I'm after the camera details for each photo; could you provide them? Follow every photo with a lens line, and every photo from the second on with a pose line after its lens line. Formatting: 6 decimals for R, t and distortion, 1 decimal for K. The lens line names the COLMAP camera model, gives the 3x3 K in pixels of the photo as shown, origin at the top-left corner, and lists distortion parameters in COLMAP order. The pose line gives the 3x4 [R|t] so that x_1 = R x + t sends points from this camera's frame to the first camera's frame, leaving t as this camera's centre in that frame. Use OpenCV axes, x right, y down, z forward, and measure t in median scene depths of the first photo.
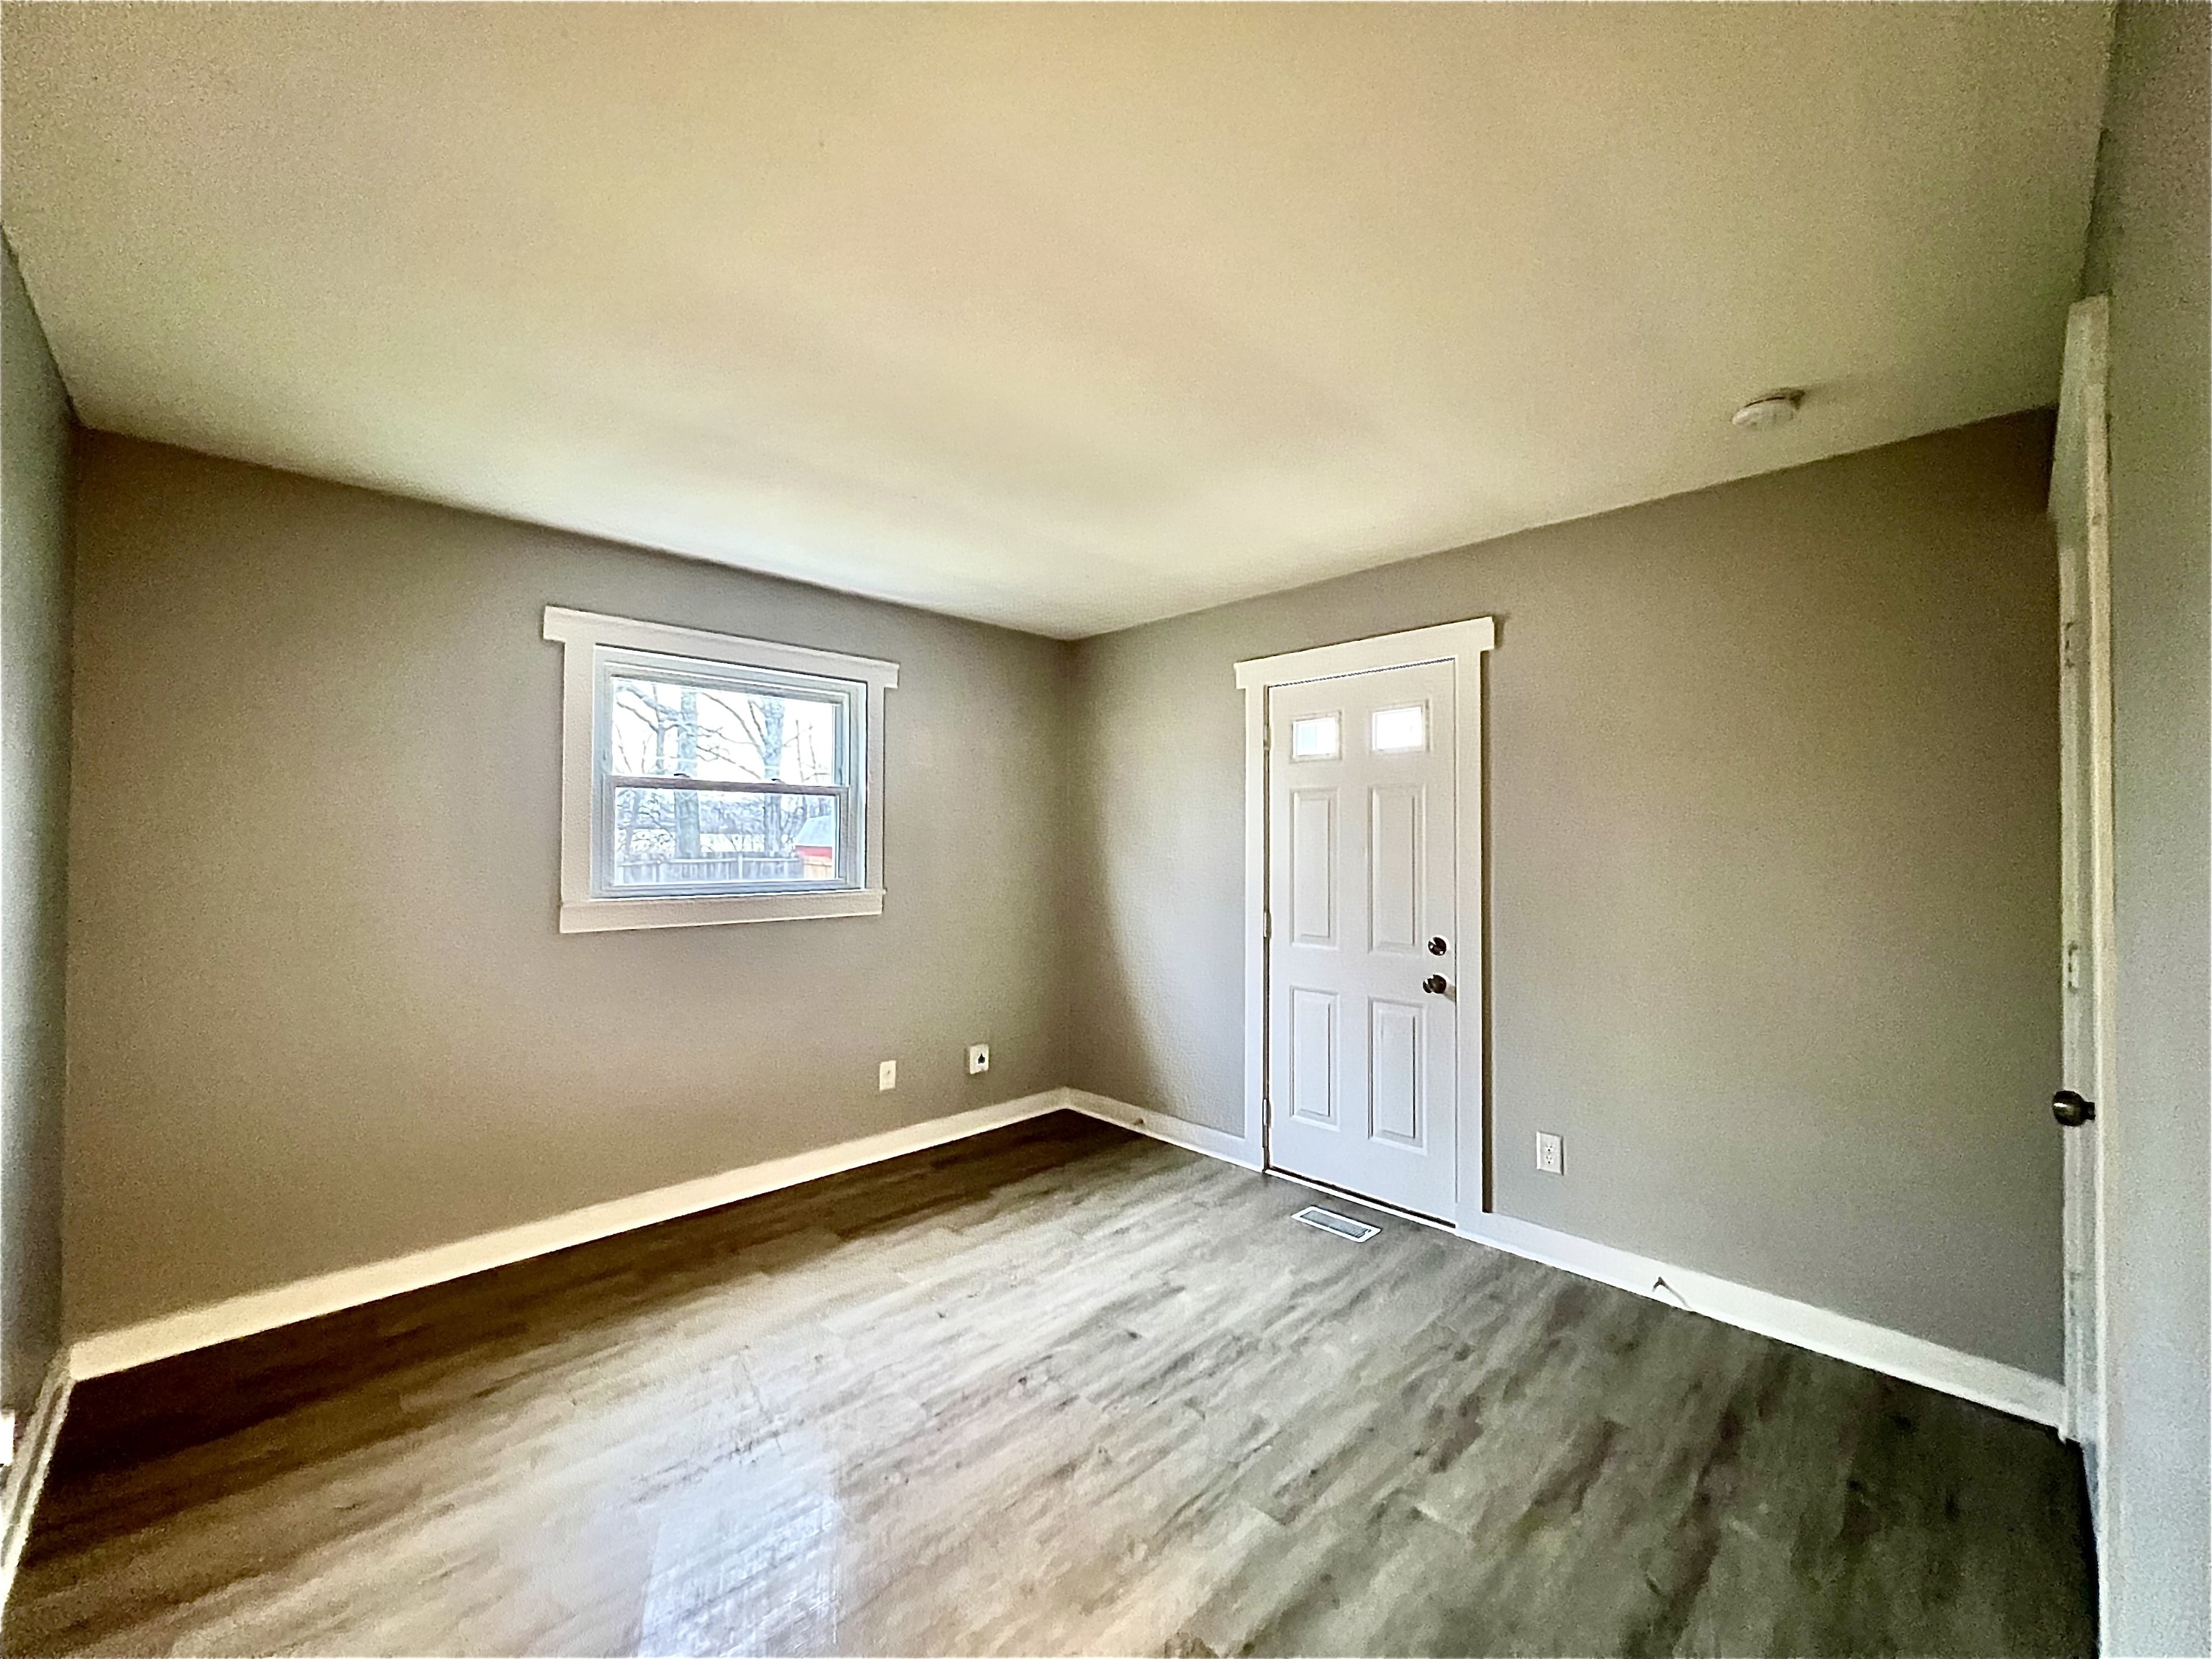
lens RADIAL K [[888.2, 0, 1093.4], [0, 888.2, 841.6], [0, 0, 1]] dist [-0.001553, -0.000007]
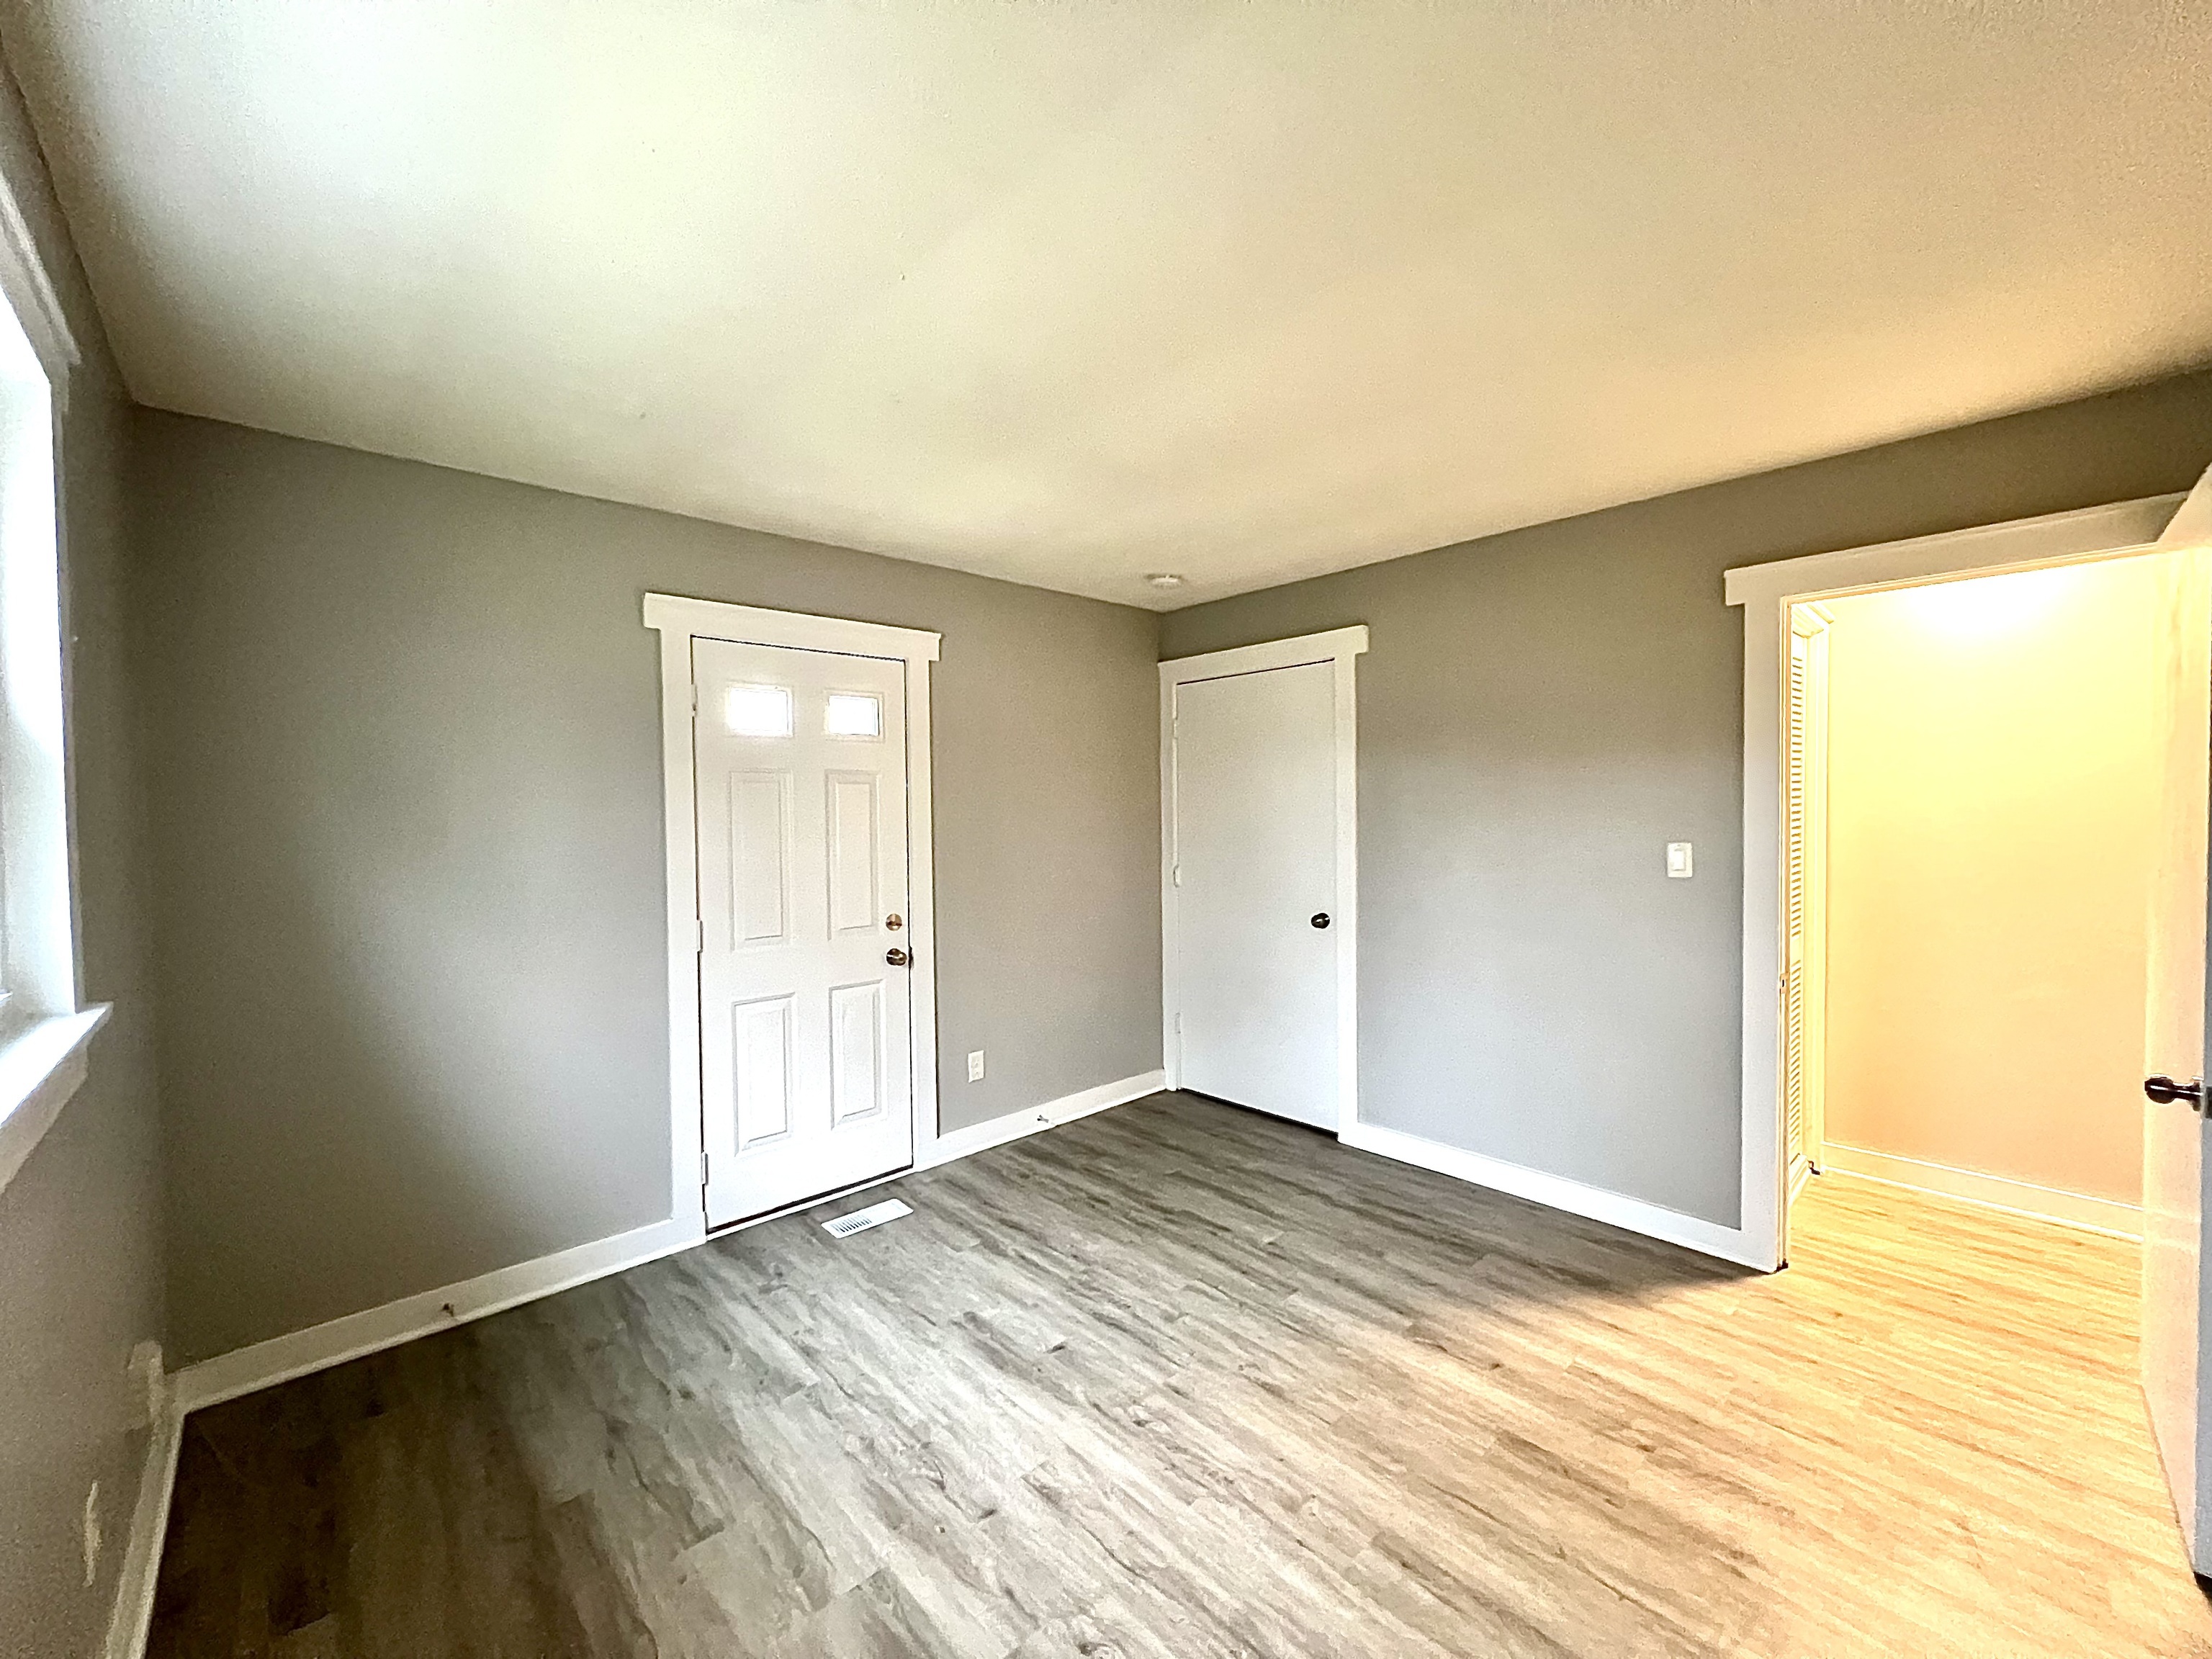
lens RADIAL K [[888.2, 0, 1108.1], [0, 888.2, 839.2], [0, 0, 1]] dist [-0.001553, -0.000007]
pose [[0.011435, -0.037666, 0.999225, -0.808317], [0.012588, 0.999217, 0.037521, -0.024309], [-0.999855, 0.012149, 0.011900, 0.843186]]
